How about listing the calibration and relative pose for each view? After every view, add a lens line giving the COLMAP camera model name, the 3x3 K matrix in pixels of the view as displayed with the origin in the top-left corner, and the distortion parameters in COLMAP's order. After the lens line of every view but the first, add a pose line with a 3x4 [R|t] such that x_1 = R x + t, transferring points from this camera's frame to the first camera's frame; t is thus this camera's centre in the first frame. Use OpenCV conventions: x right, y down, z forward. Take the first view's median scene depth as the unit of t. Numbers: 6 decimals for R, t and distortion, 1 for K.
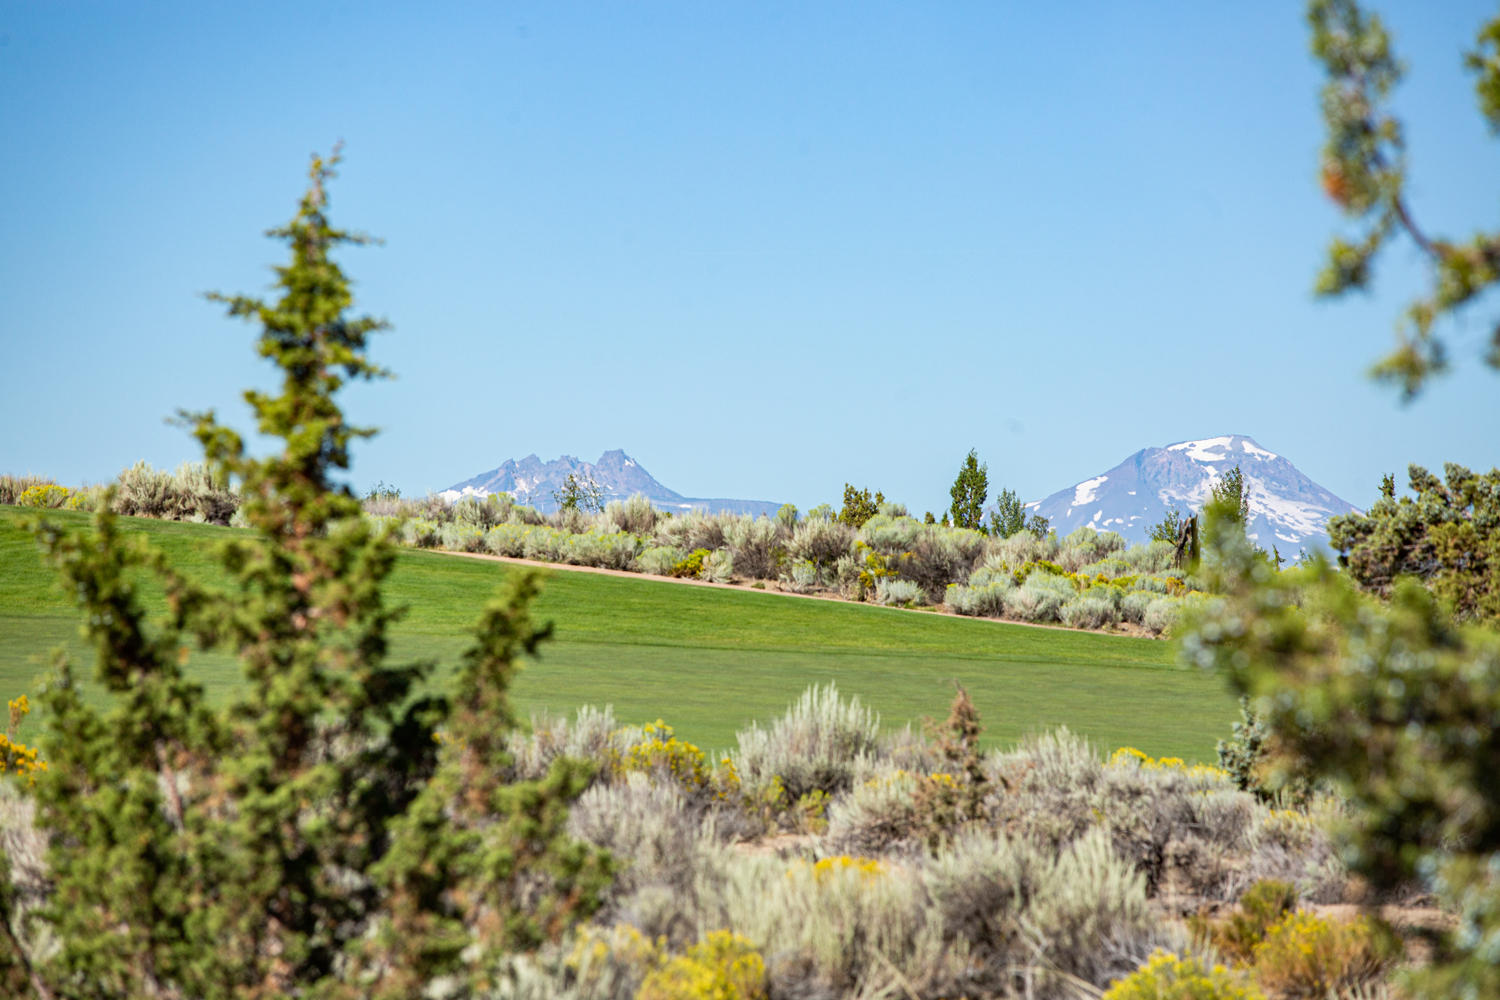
lens RADIAL K [[8507.2, 0, 752.8], [0, 8507.2, 504.5], [0, 0, 1]] dist [3.025705, 0.000000]
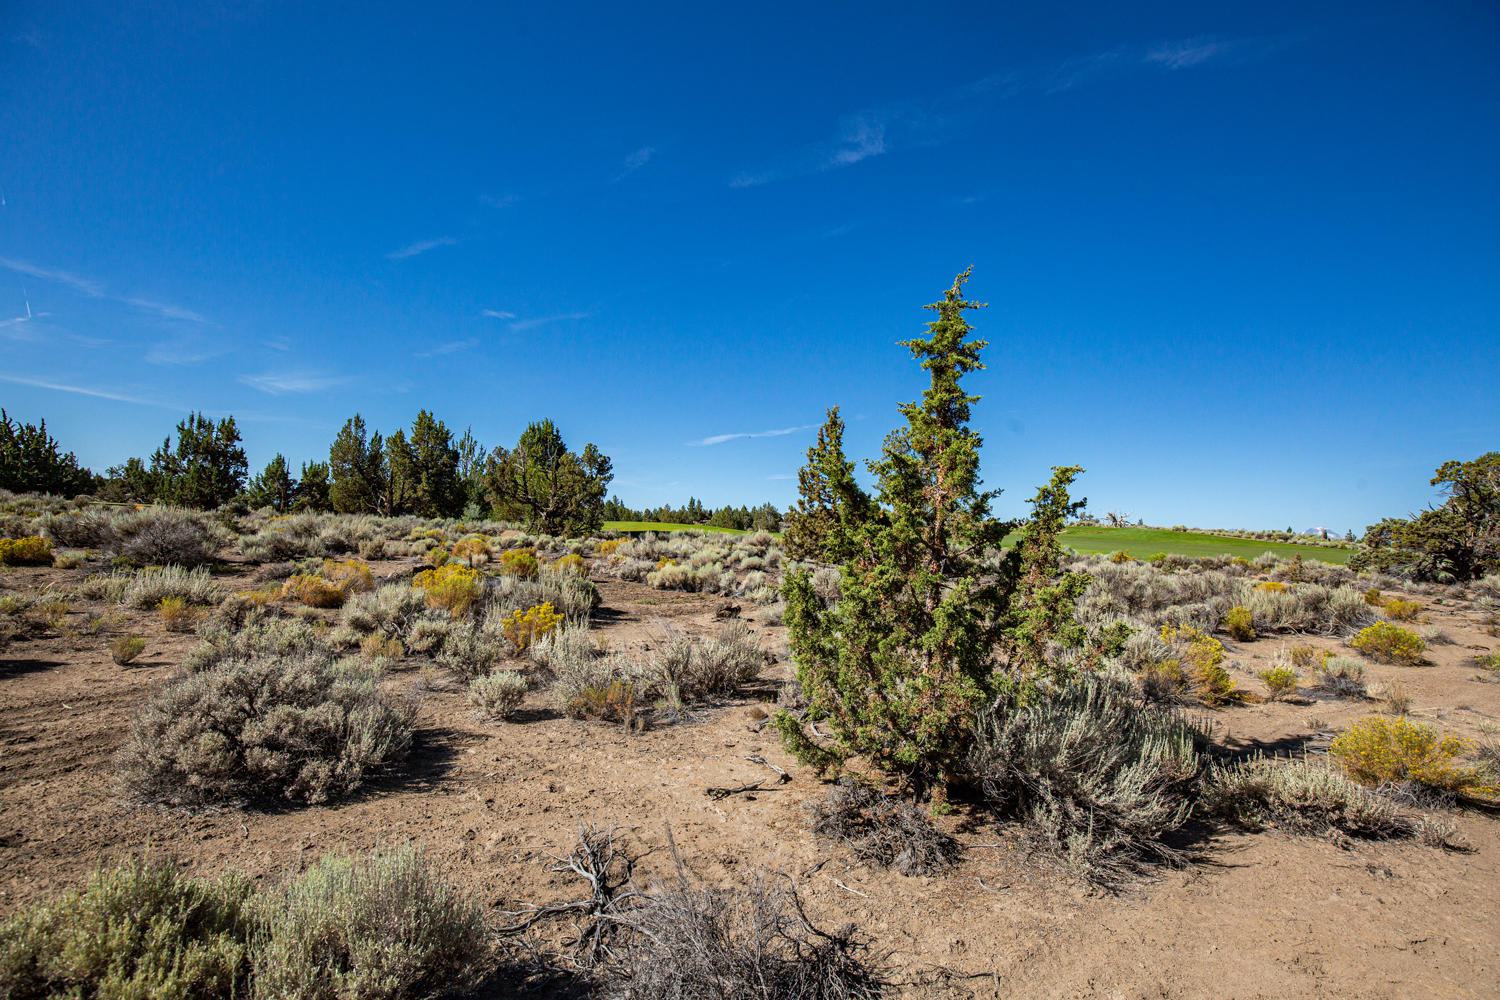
lens RADIAL K [[694.0, 0, 755.9], [0, 694.0, 506.2], [0, 0, 1]] dist [-0.020896, 0.001345]
pose [[0.805932, -0.012057, -0.591886, 0.007372], [-0.010180, 0.999363, -0.034219, 0.021112], [0.591921, 0.033604, 0.805295, 0.828246]]
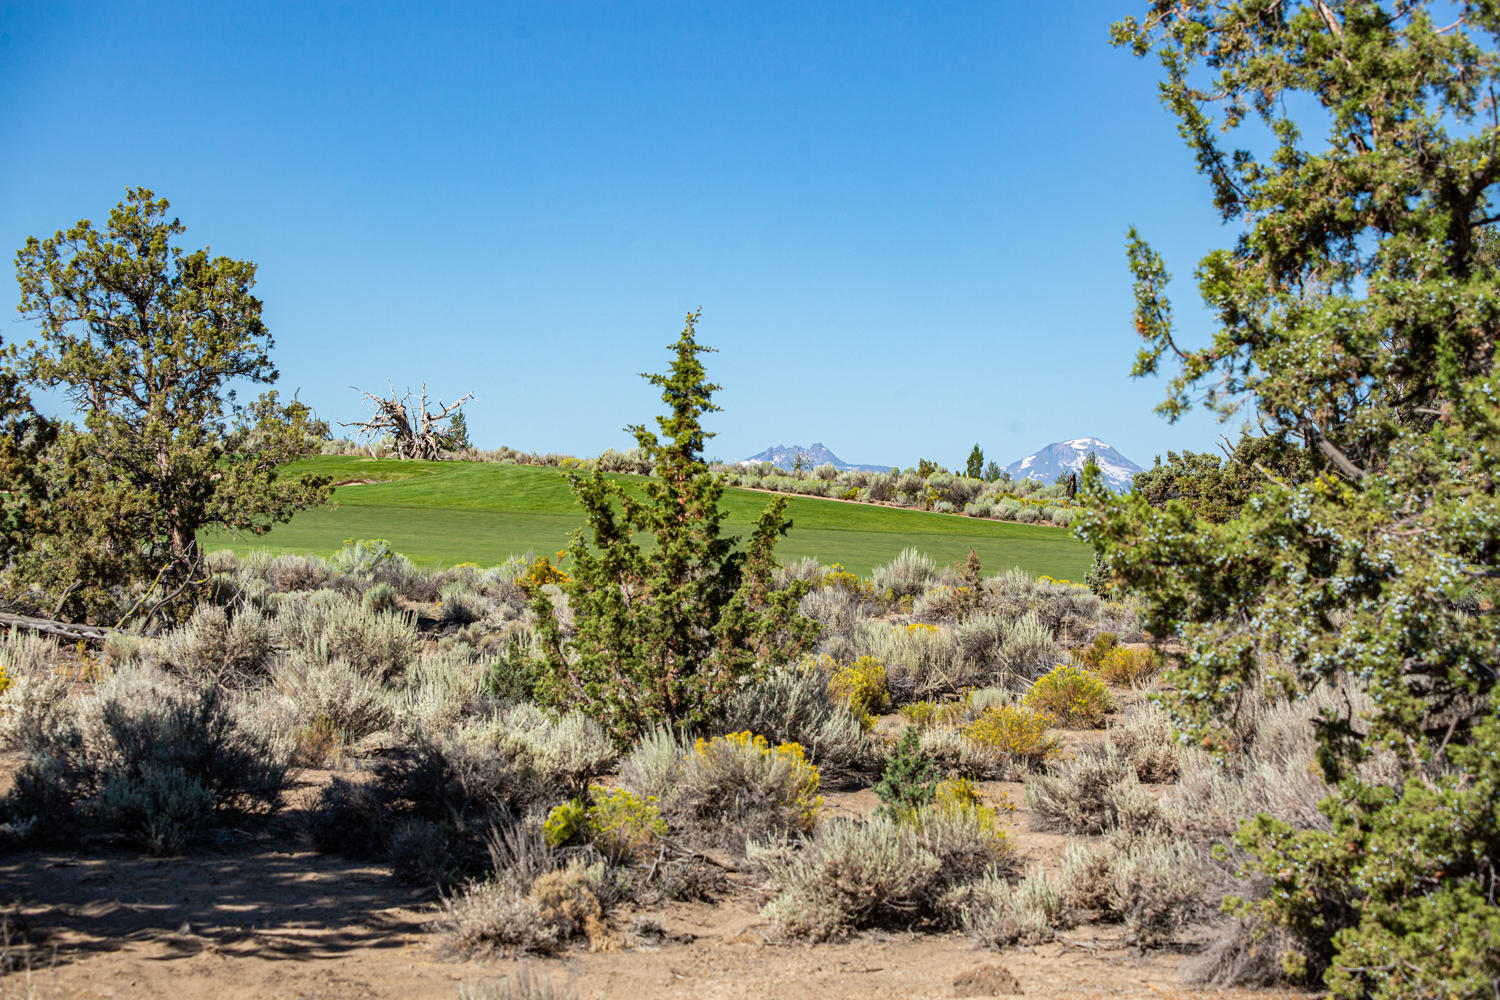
lens RADIAL K [[3780.5, 0, 748.8], [0, 3780.5, 497.6], [0, 0, 1]] dist [-0.063429, 0.000000]
pose [[0.999408, 0.002878, -0.034277, -0.000694], [-0.002602, 0.999964, 0.008074, 0.000044], [0.034299, -0.007980, 0.999380, 0.004750]]
